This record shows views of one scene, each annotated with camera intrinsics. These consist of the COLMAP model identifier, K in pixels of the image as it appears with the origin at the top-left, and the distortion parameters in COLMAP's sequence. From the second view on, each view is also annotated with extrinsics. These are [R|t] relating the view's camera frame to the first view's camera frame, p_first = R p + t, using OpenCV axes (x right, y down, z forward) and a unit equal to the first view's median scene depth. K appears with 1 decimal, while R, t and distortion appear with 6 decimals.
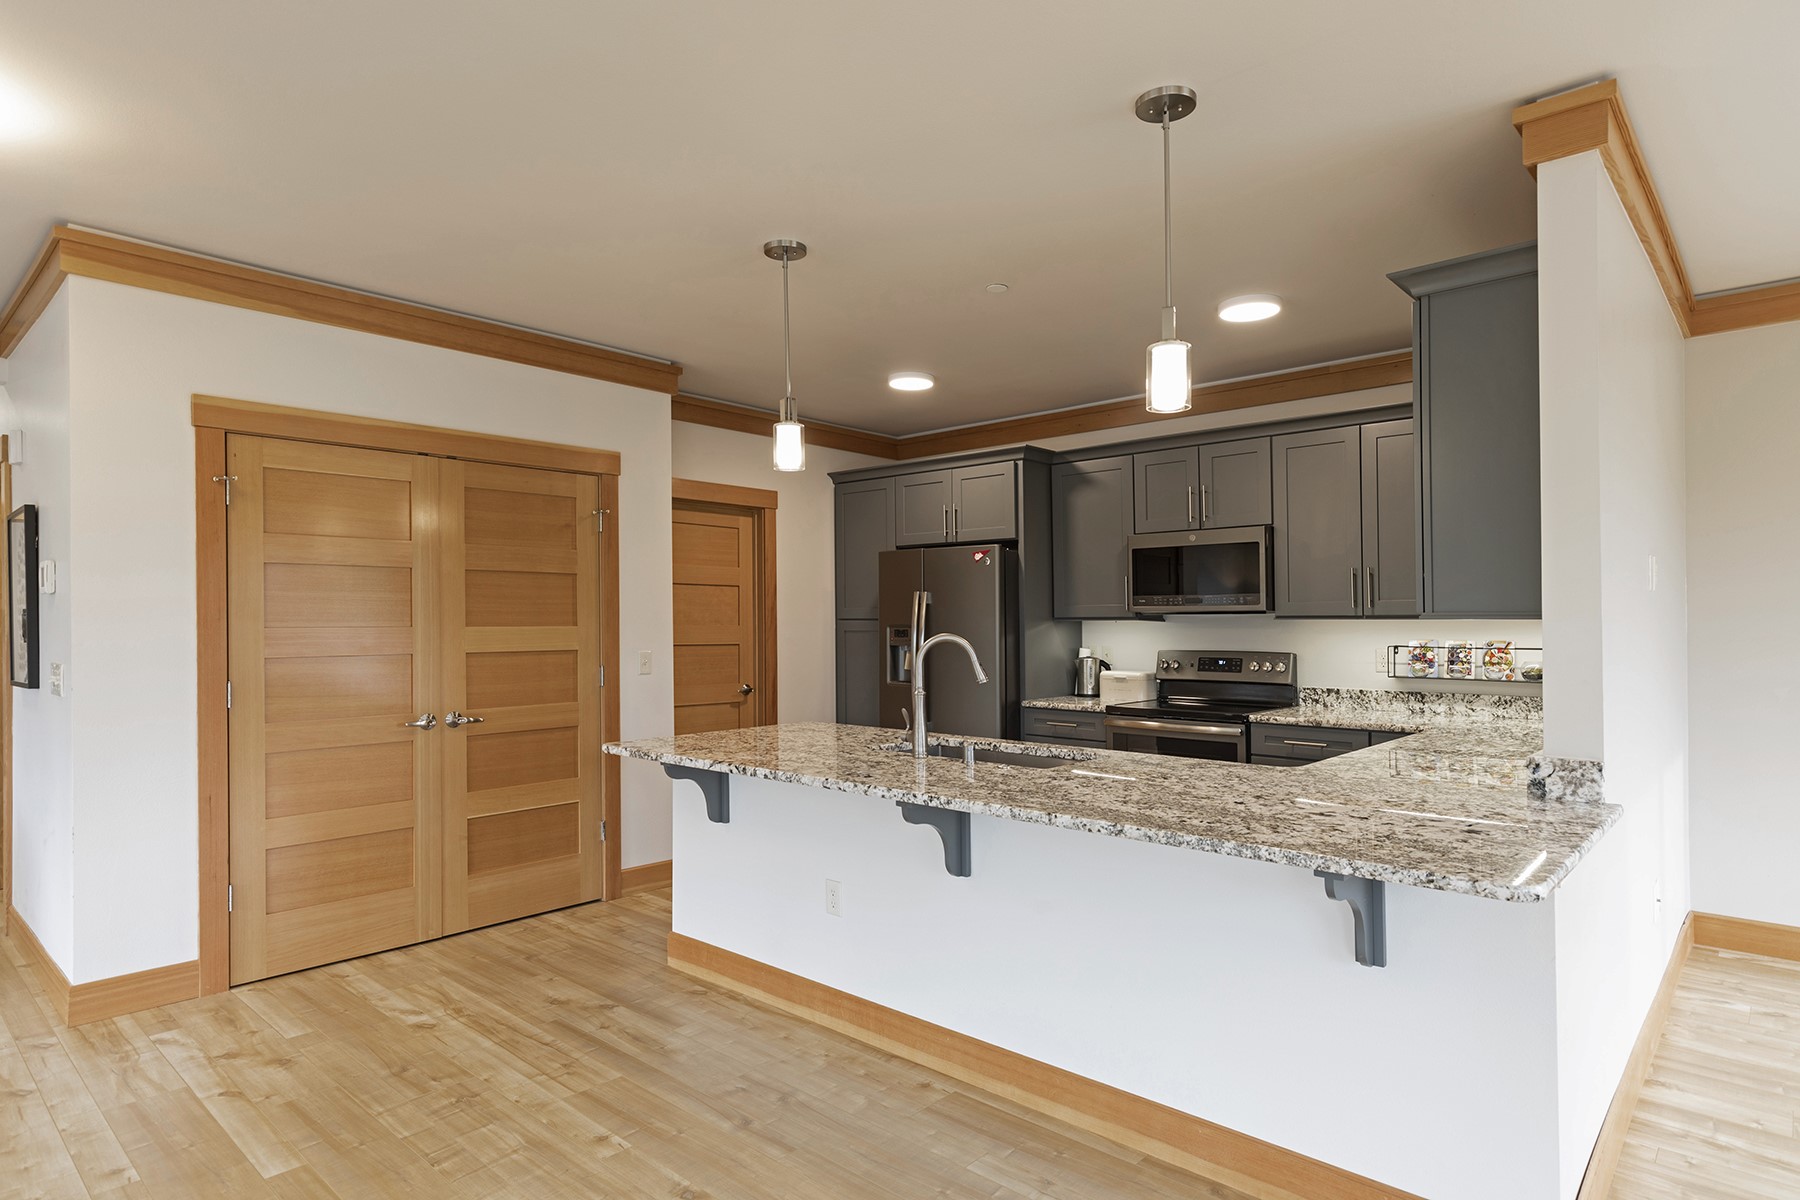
lens RADIAL K [[990.8, 0, 910.8], [0, 990.8, 628.6], [0, 0, 1]] dist [-0.001284, -0.000340]
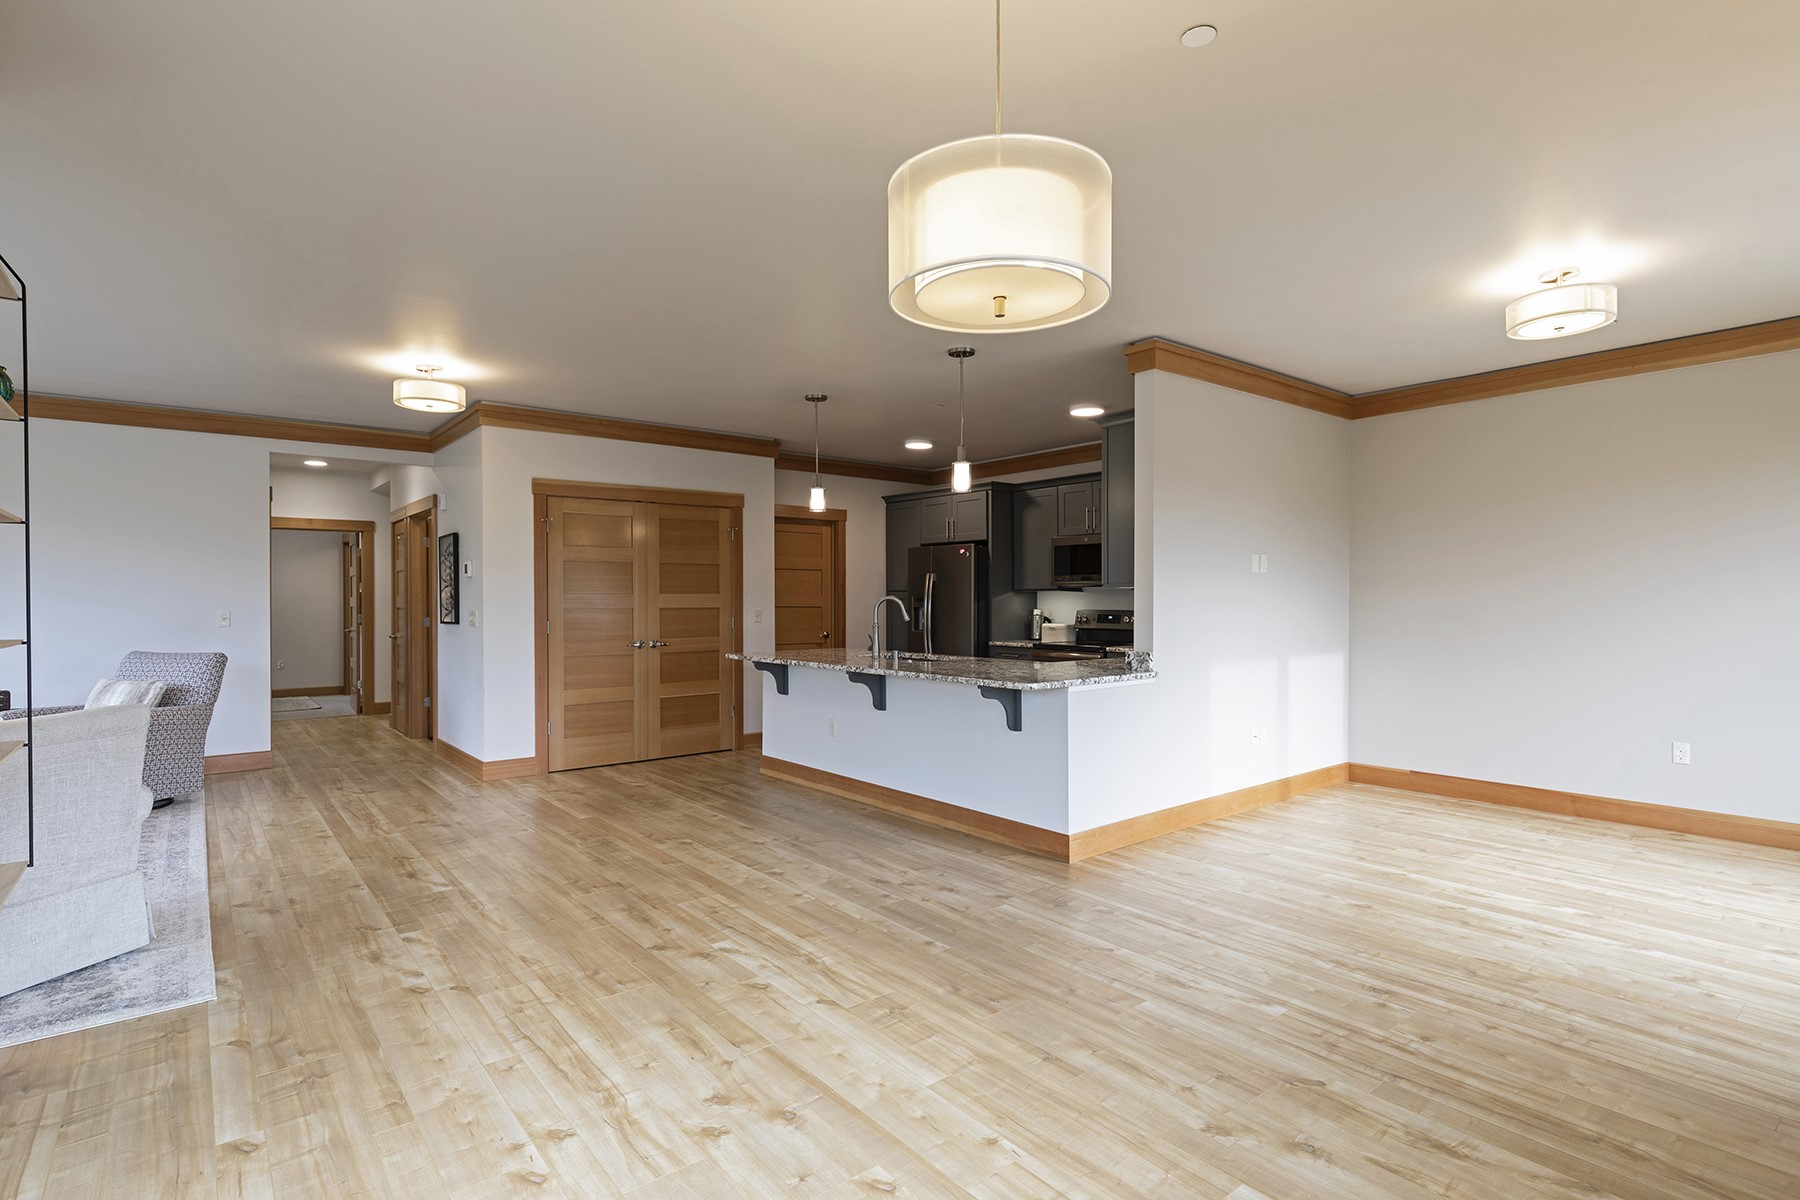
lens RADIAL K [[904.2, 0, 900.0], [0, 904.2, 600.0], [0, 0, 1]] dist [-0.000138, 0.000061]
pose [[0.986442, 0.000411, -0.164112, 0.246749], [-0.001190, 0.999988, -0.004650, 0.015262], [0.164108, 0.004782, 0.986431, -0.540031]]
